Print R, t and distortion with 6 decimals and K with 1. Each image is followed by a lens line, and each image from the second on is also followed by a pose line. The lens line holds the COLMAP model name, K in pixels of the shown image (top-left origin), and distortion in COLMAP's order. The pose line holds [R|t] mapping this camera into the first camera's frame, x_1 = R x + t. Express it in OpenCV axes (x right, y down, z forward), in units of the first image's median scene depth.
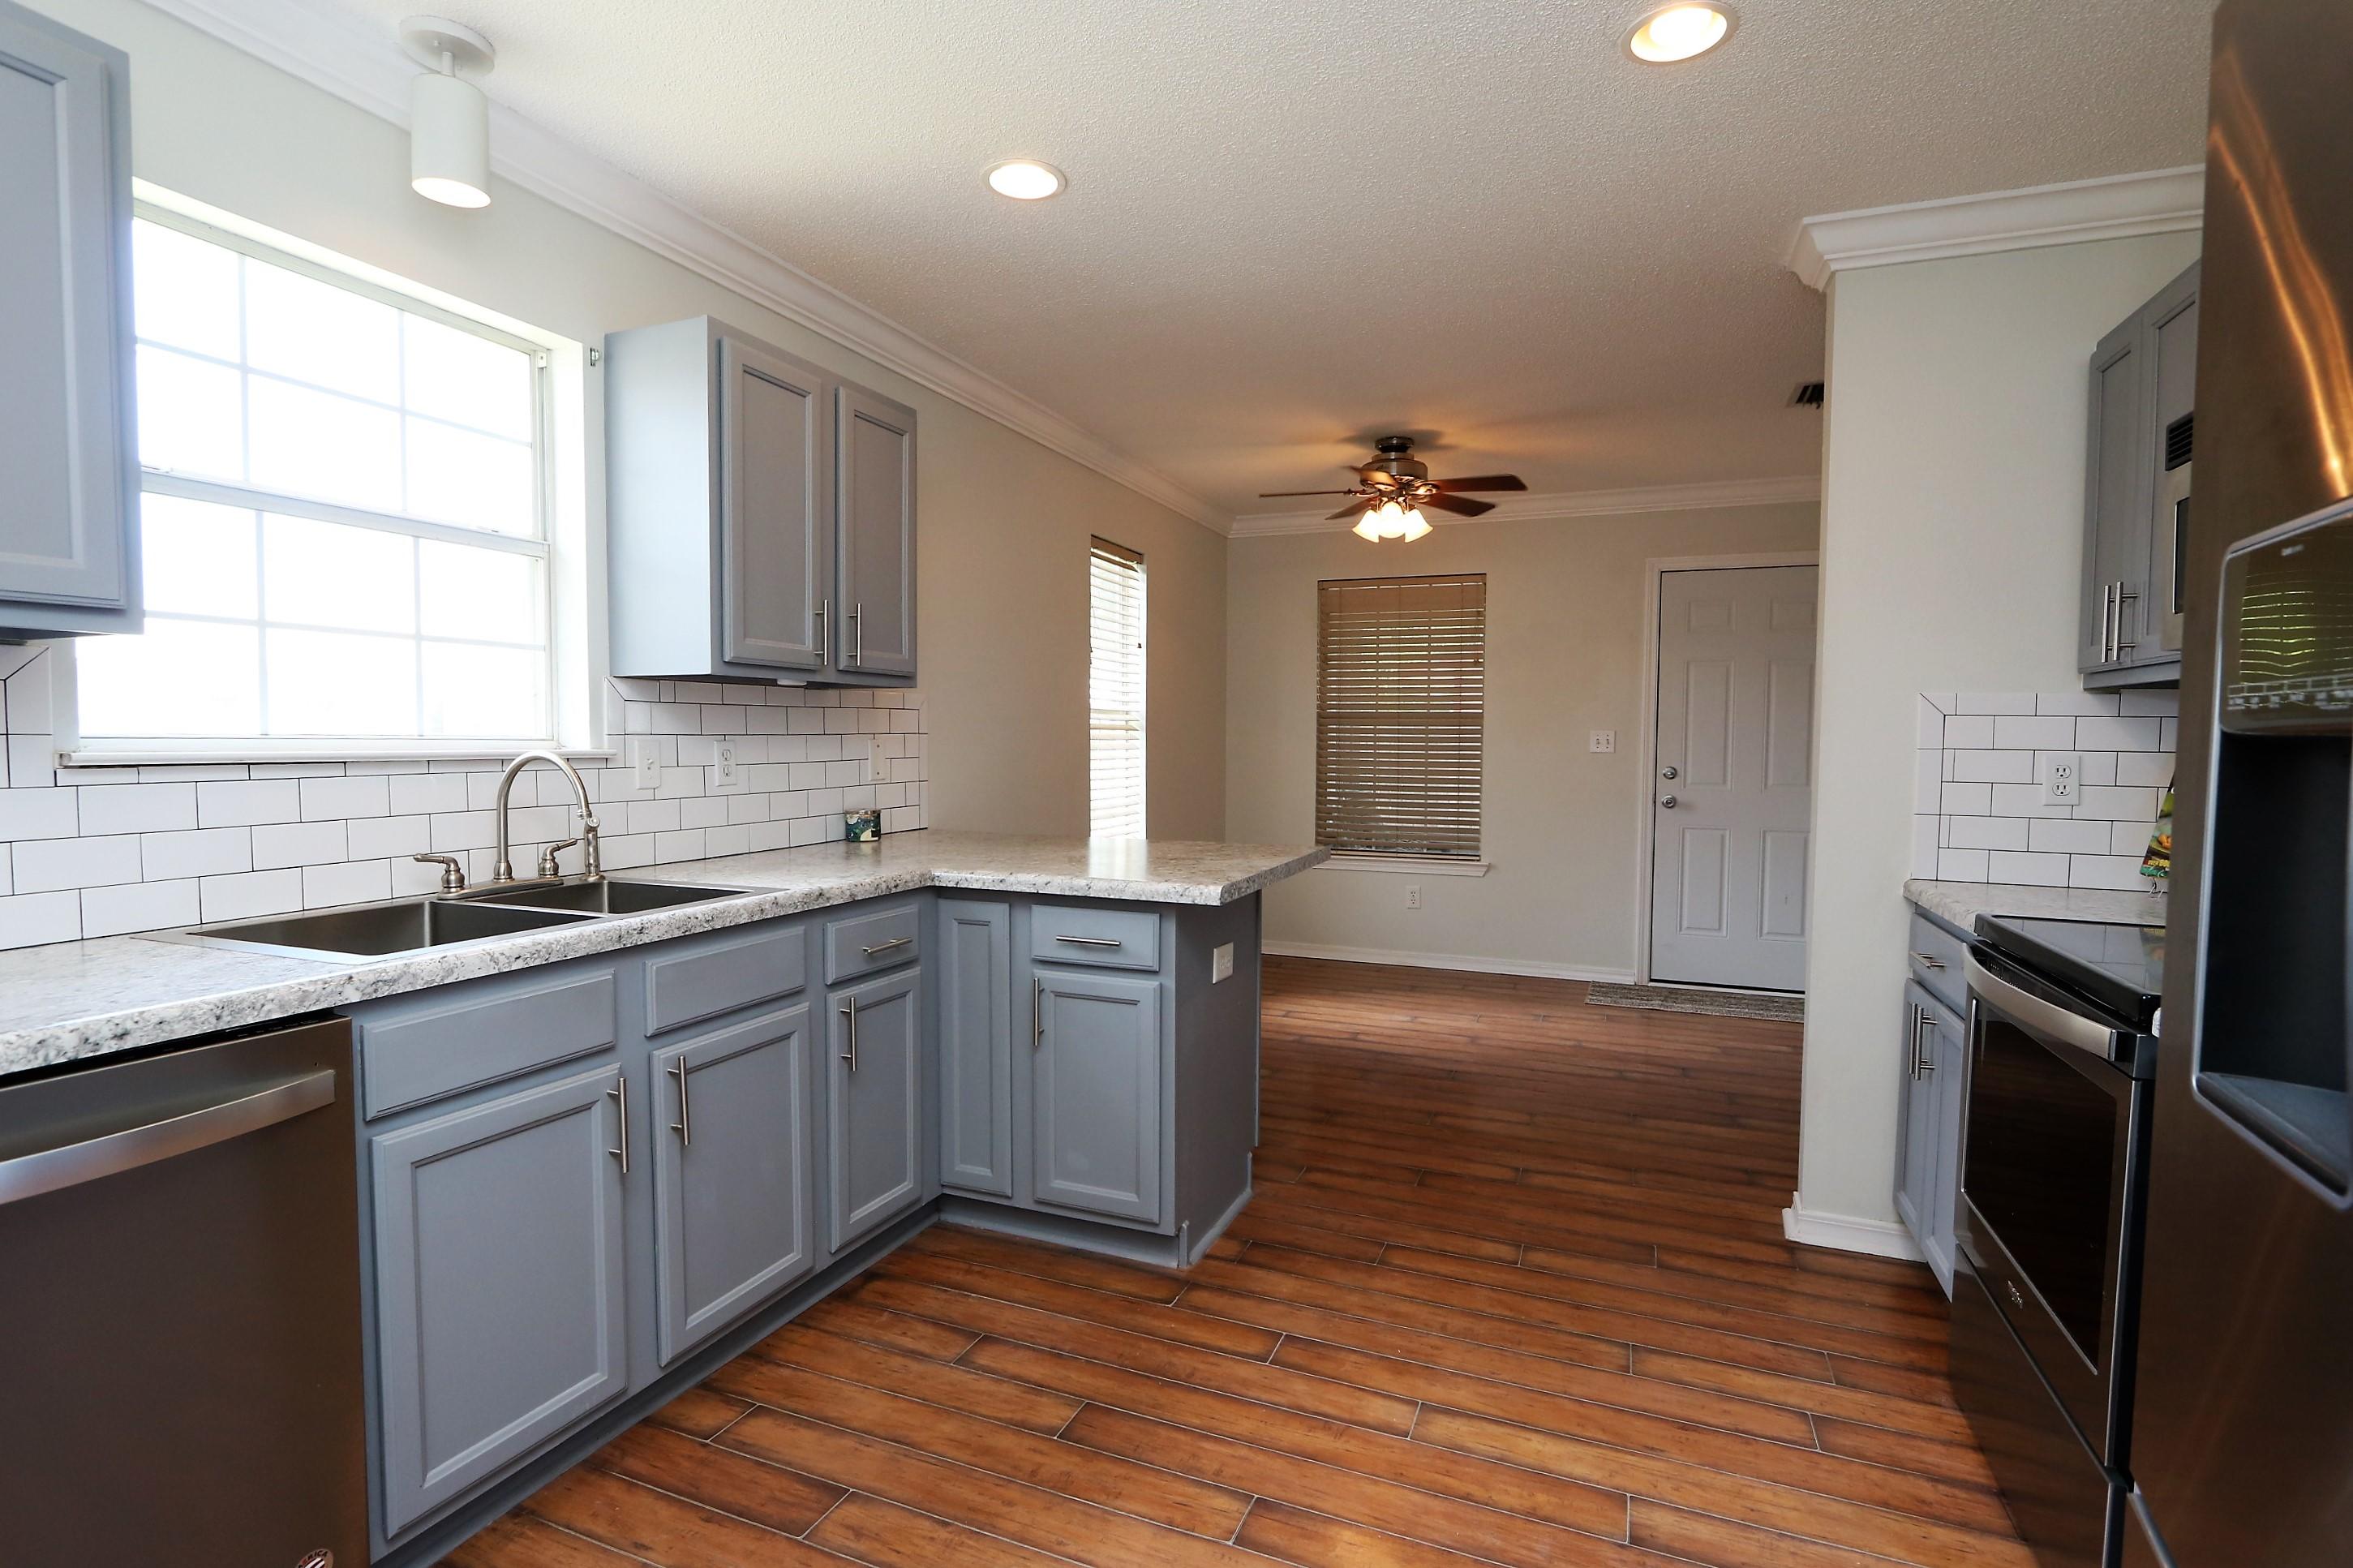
lens RADIAL K [[1122.6, 0, 1157.2], [0, 1122.6, 795.4], [0, 0, 1]] dist [-0.012036, 0.000363]
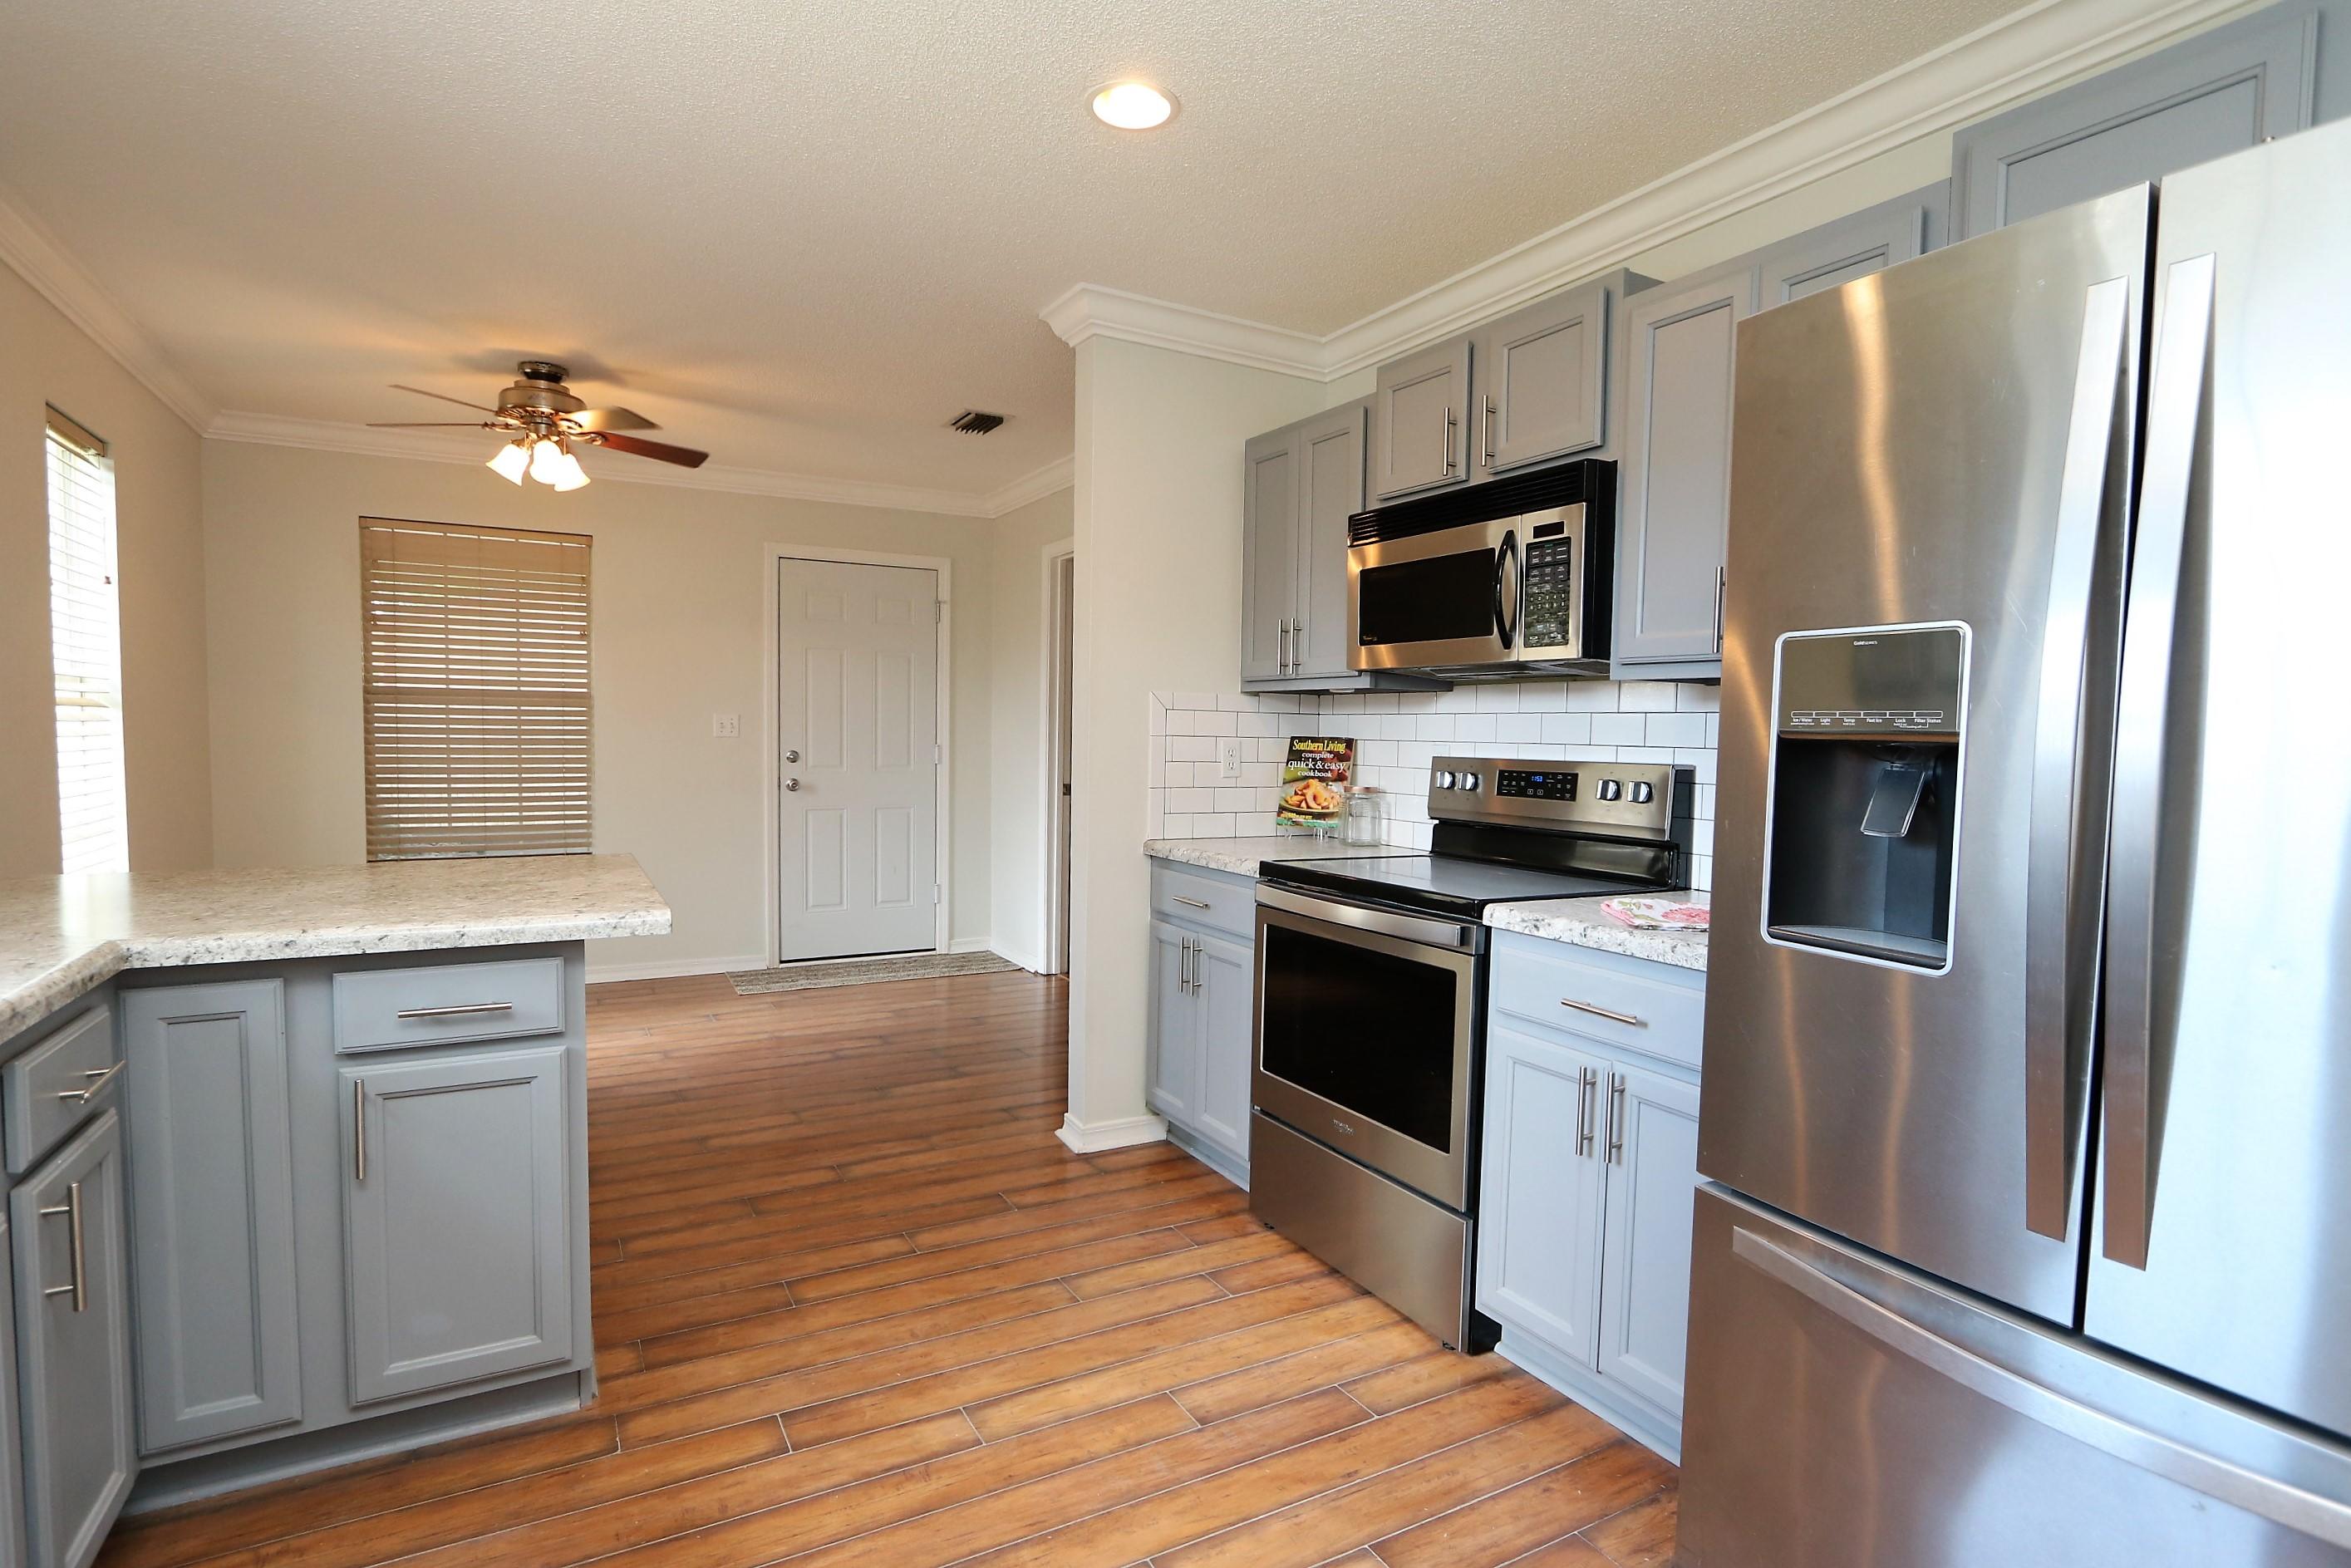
lens RADIAL K [[1150.7, 0, 1159.7], [0, 1150.7, 793.1], [0, 0, 1]] dist [-0.012630, -0.000921]
pose [[0.618225, -0.041845, 0.784887, -0.340594], [0.030696, 0.999105, 0.029087, -0.015030], [-0.785402, 0.006110, 0.618956, 0.194075]]
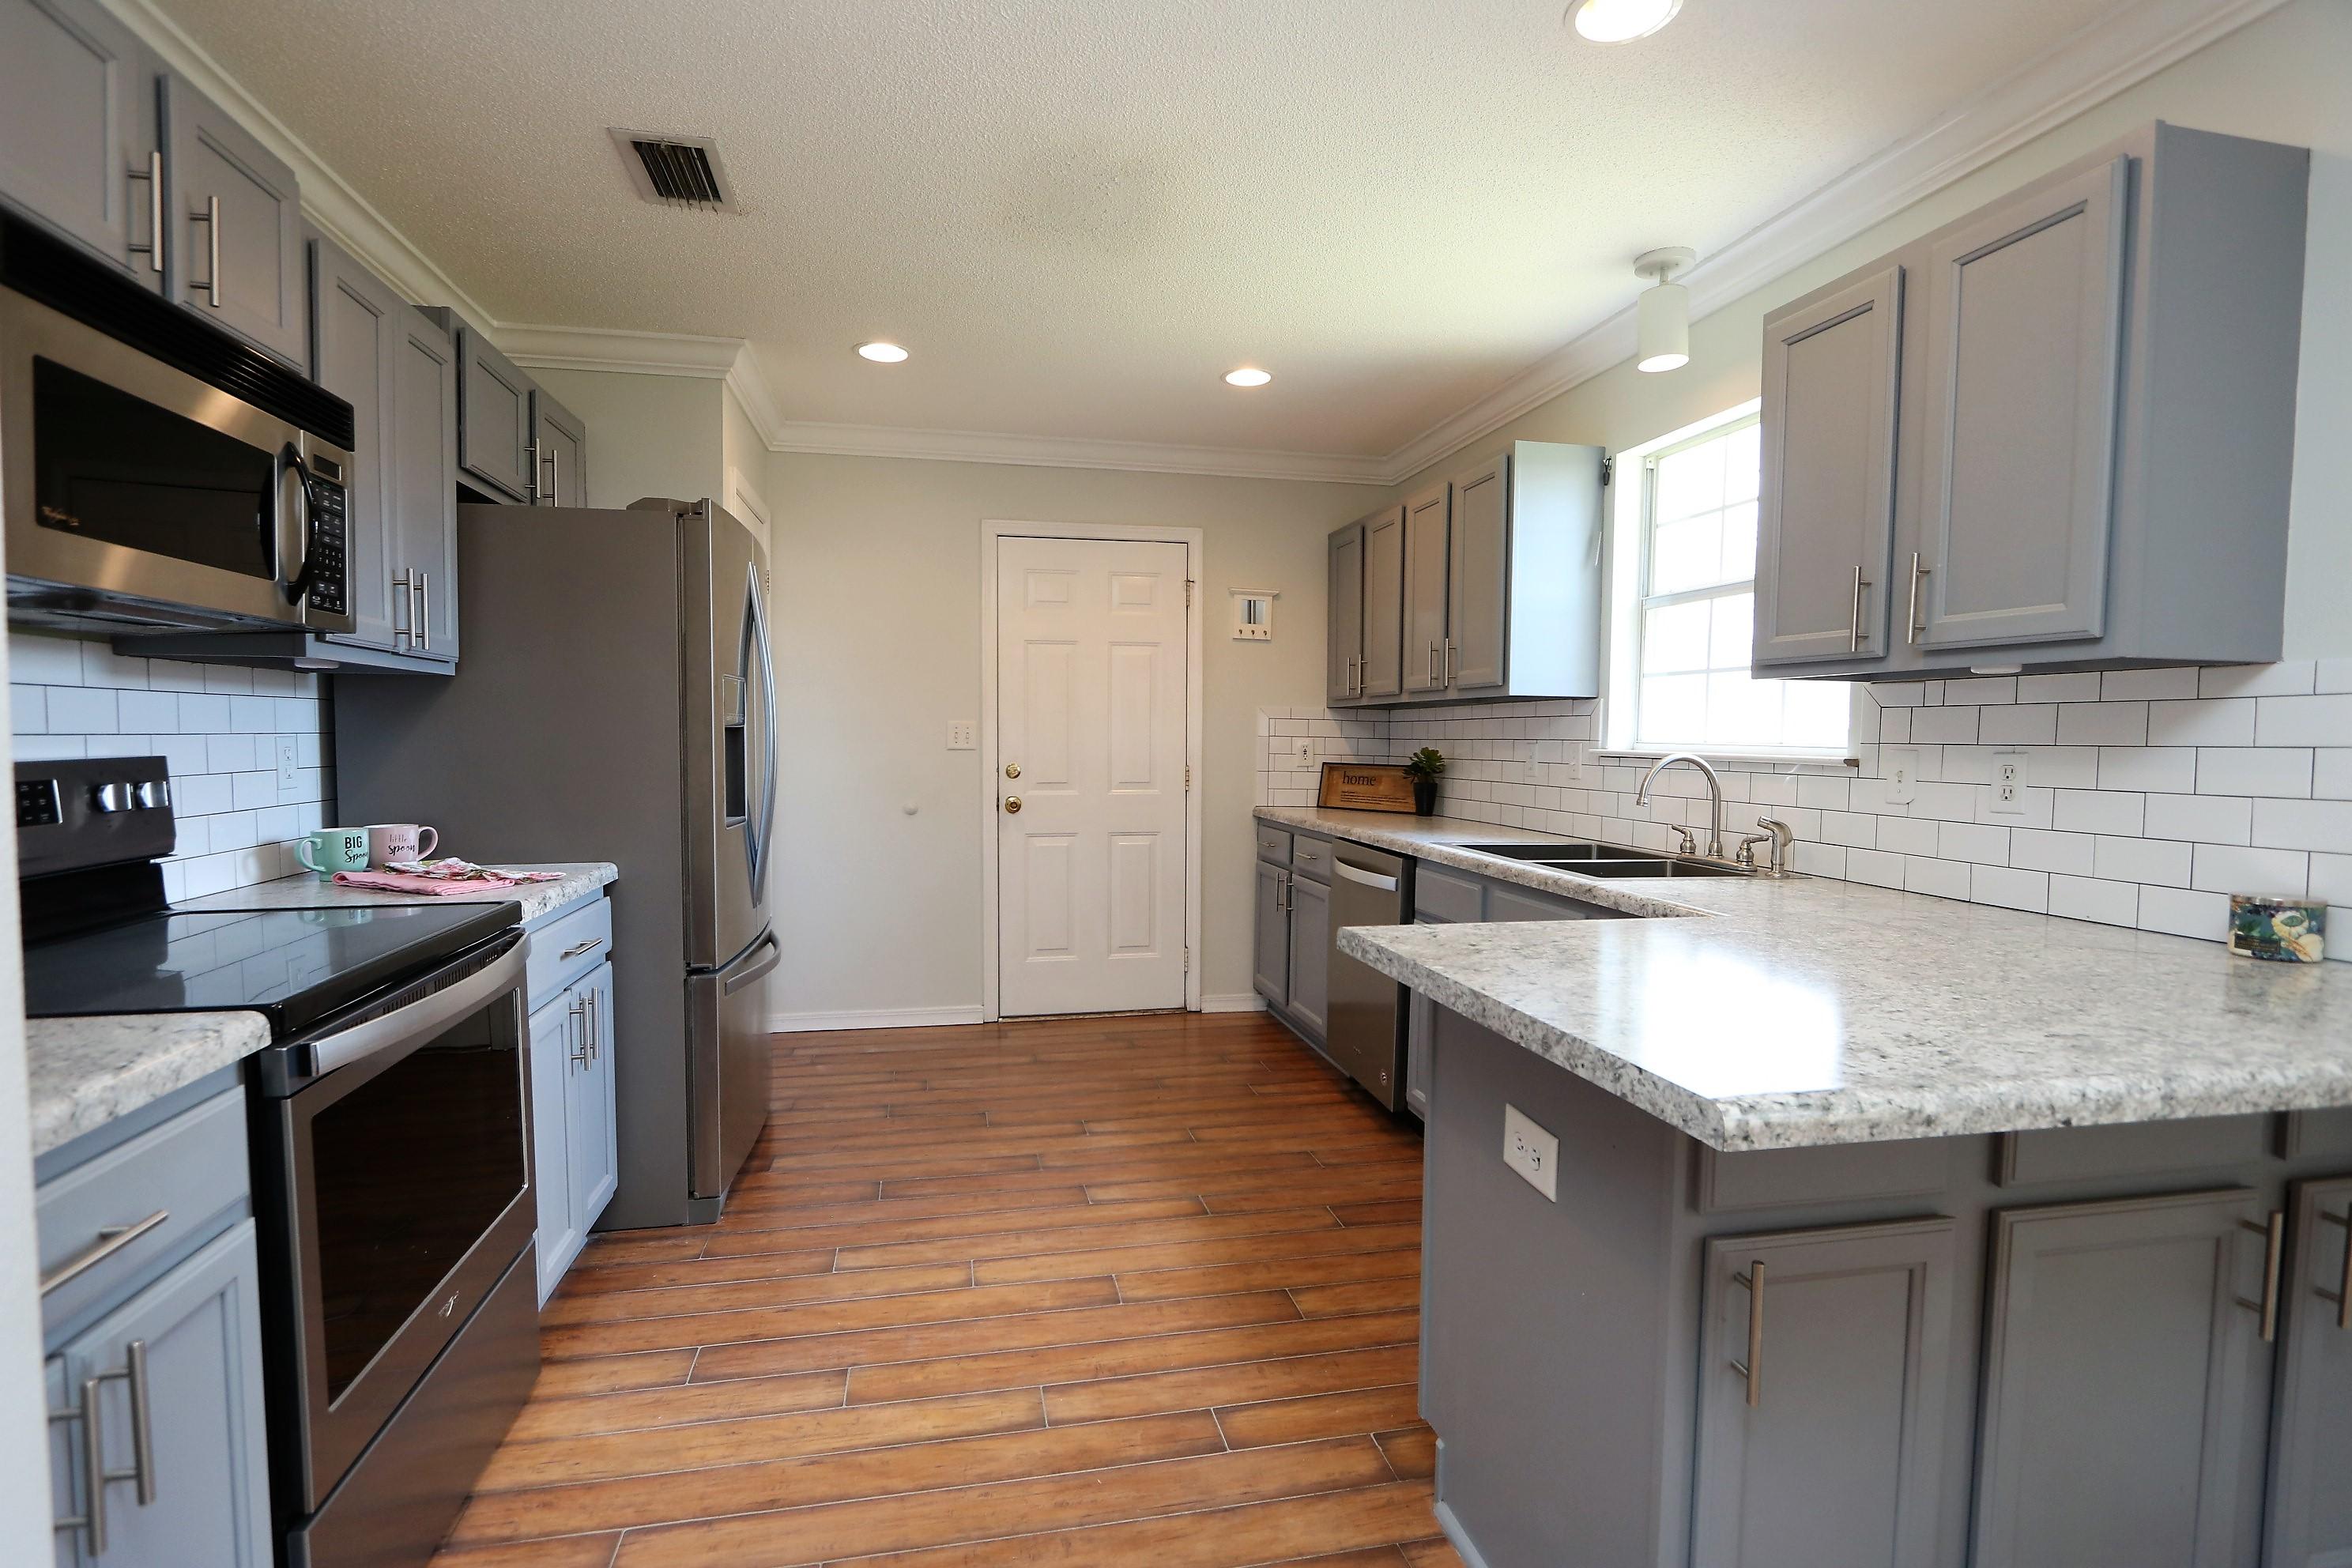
lens RADIAL K [[1095.9, 0, 1165.1], [0, 1095.9, 792.0], [0, 0, 1]] dist [-0.012722, -0.000476]
pose [[-0.821758, 0.014999, -0.569640, 0.546937], [-0.046546, 0.994546, 0.093333, -0.072223], [0.567933, 0.103212, -0.816578, 1.426106]]
